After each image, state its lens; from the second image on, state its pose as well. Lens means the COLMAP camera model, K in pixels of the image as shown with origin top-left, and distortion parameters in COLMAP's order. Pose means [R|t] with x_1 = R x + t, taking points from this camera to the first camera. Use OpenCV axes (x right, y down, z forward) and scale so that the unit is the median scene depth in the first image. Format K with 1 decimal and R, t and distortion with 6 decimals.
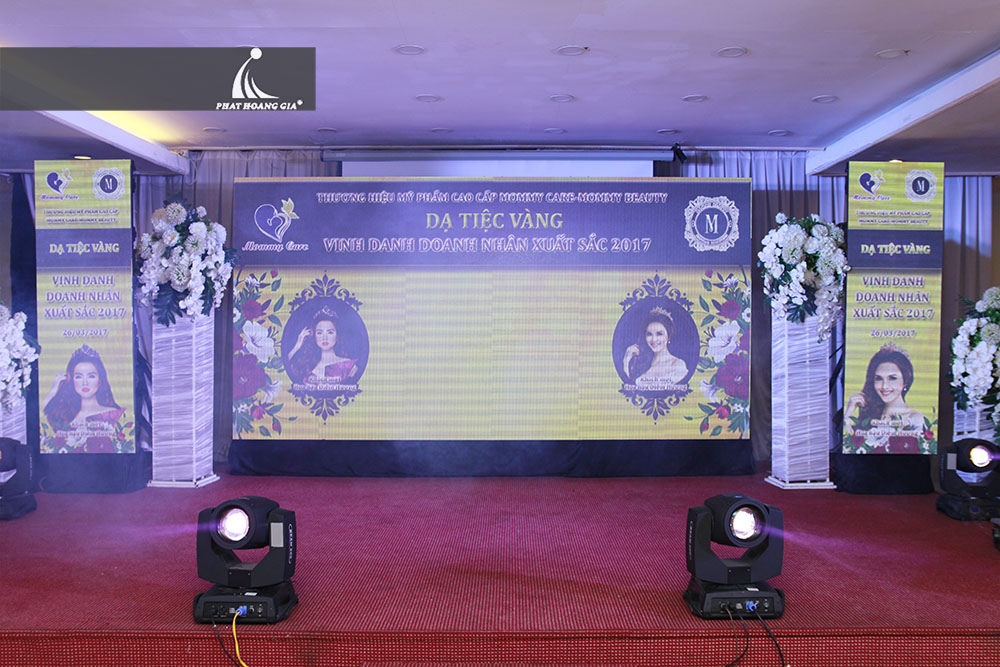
lens RADIAL K [[561.6, 0, 500.9], [0, 561.6, 309.4], [0, 0, 1]] dist [-0.026184, -0.000162]
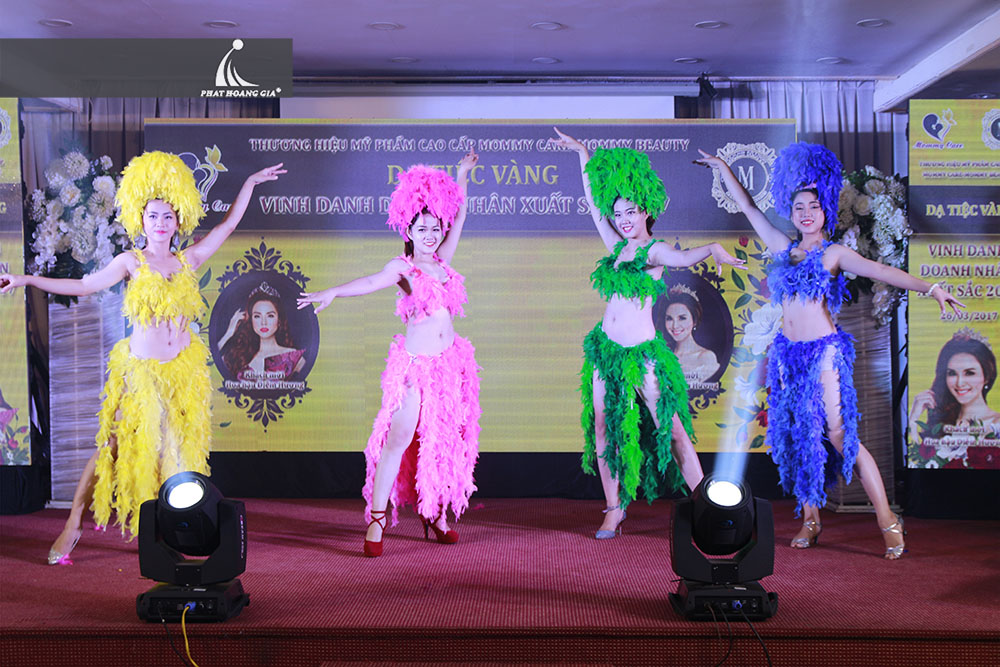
lens RADIAL K [[841.4, 0, 504.1], [0, 841.4, 383.9], [0, 0, 1]] dist [0.015706, 0.004159]
pose [[0.999946, 0.002515, -0.010052, 0.045708], [-0.001429, 0.994303, 0.106583, 0.010464], [0.010263, -0.106563, 0.994253, -0.224302]]
